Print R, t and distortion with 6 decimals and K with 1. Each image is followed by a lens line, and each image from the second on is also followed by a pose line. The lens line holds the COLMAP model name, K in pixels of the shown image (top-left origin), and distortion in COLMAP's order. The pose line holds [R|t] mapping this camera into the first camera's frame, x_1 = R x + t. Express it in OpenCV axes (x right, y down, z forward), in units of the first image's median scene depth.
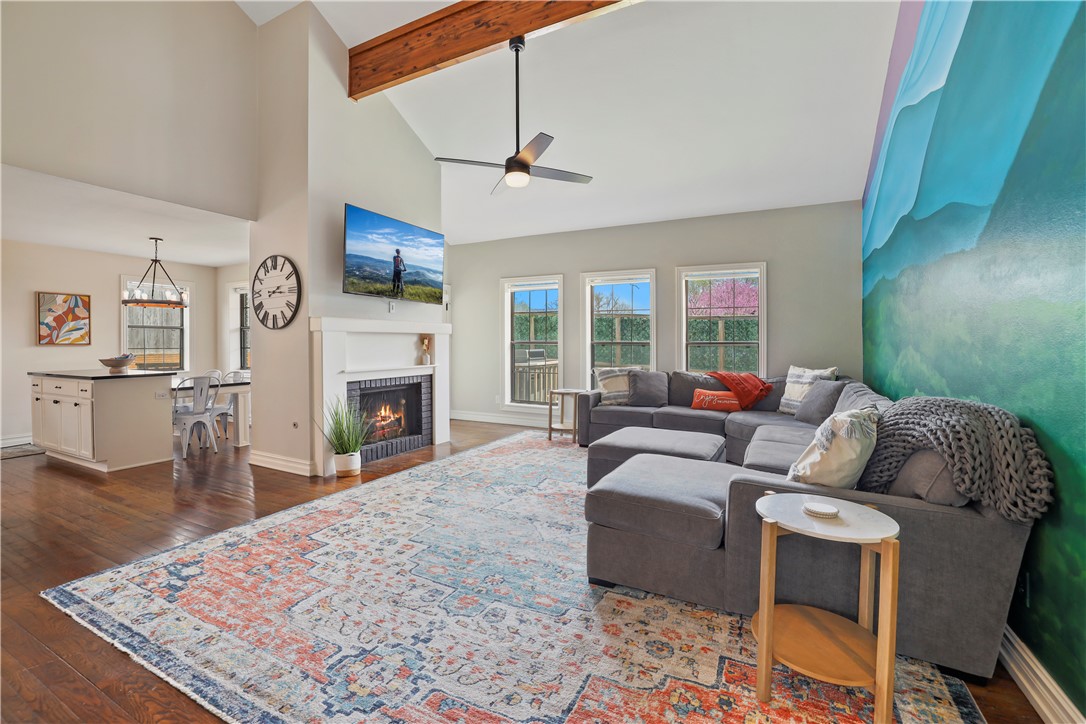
lens RADIAL K [[467.4, 0, 537.0], [0, 467.4, 353.3], [0, 0, 1]] dist [-0.045433, 0.015153]
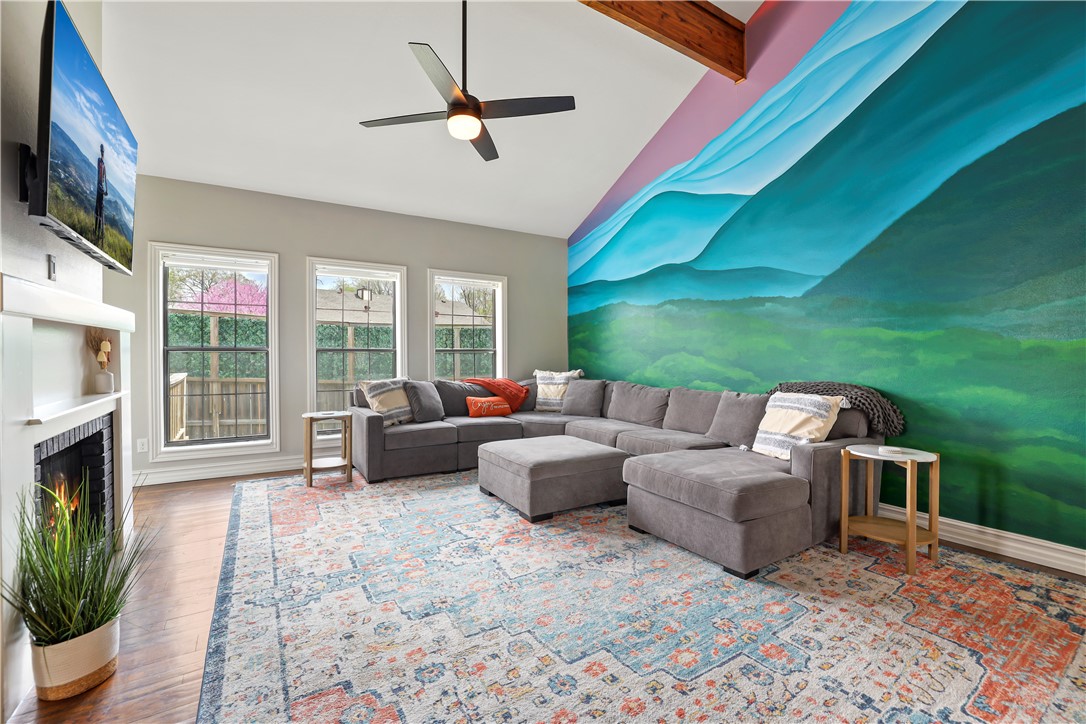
lens RADIAL K [[467.4, 0, 537.0], [0, 467.4, 353.3], [0, 0, 1]] dist [-0.045433, 0.015153]
pose [[0.505574, -0.002024, 0.862781, -0.831902], [0.016903, 0.999829, -0.007559, -0.010760], [-0.862617, 0.018405, 0.505522, 0.715764]]
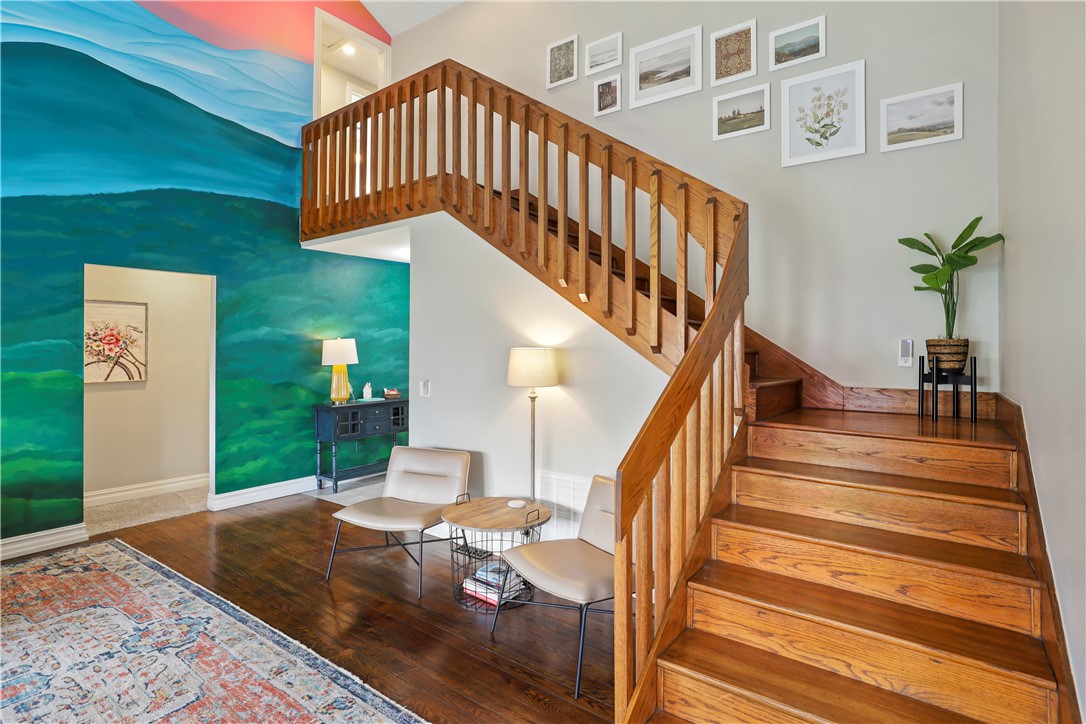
lens RADIAL K [[550.5, 0, 538.4], [0, 550.5, 342.9], [0, 0, 1]] dist [-0.038956, 0.021821]
pose [[-0.988024, -0.003226, 0.154268, -1.005556], [-0.002149, 0.999972, 0.007145, -0.114340], [-0.154286, 0.006727, -0.988003, 1.428943]]
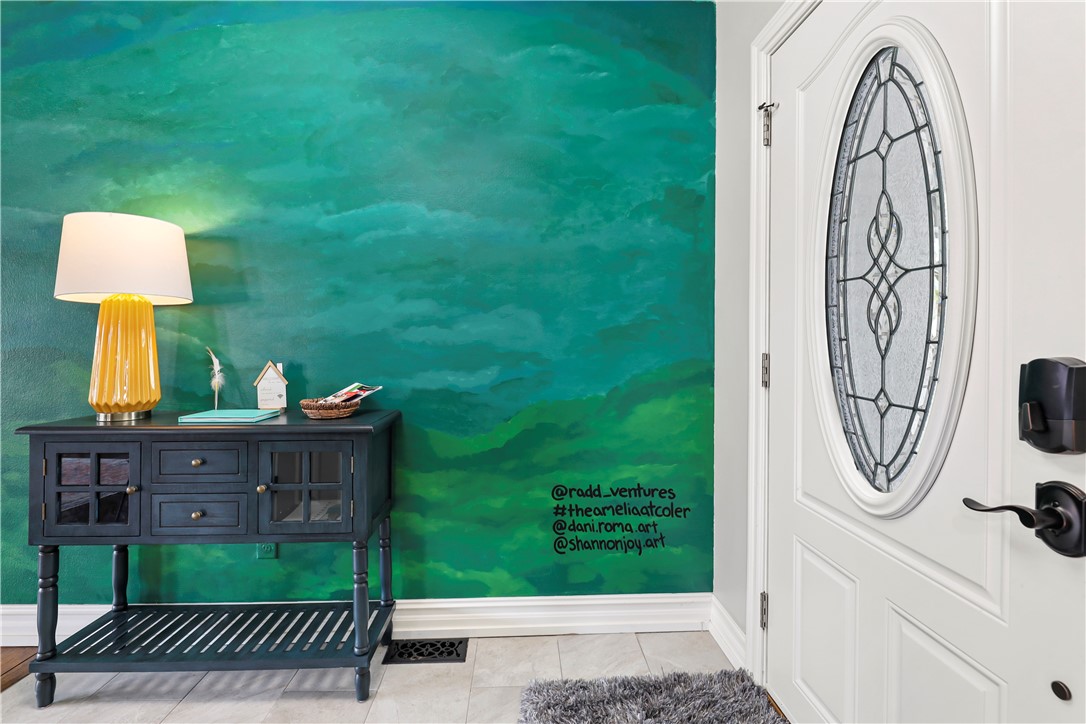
lens RADIAL K [[467.4, 0, 537.0], [0, 467.4, 353.3], [0, 0, 1]] dist [-0.045433, 0.015153]
pose [[-0.509164, -0.019611, 0.860446, -0.705682], [0.006200, 0.999631, 0.026452, 0.030943], [-0.860647, 0.018803, -0.508855, -0.557604]]
